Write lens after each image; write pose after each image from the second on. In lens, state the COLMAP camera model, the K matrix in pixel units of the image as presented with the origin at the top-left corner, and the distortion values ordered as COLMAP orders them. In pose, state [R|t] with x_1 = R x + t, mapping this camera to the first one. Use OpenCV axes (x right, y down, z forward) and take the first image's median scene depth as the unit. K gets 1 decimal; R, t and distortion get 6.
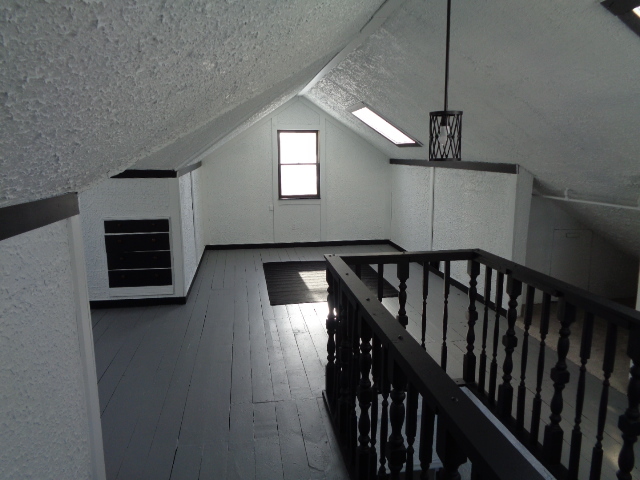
lens RADIAL K [[481.9, 0, 320.0], [0, 481.9, 240.0], [0, 0, 1]] dist [0.011068, 0.000733]
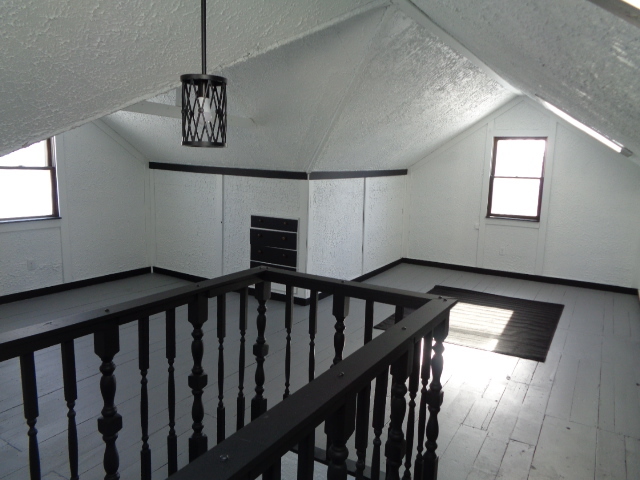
lens RADIAL K [[481.9, 0, 320.0], [0, 481.9, 240.0], [0, 0, 1]] dist [0.011068, 0.000733]
pose [[0.772277, 0.127359, -0.622389, 0.230490], [-0.147552, 0.988867, 0.019264, -0.017939], [0.617913, 0.076957, 0.782471, 0.152750]]
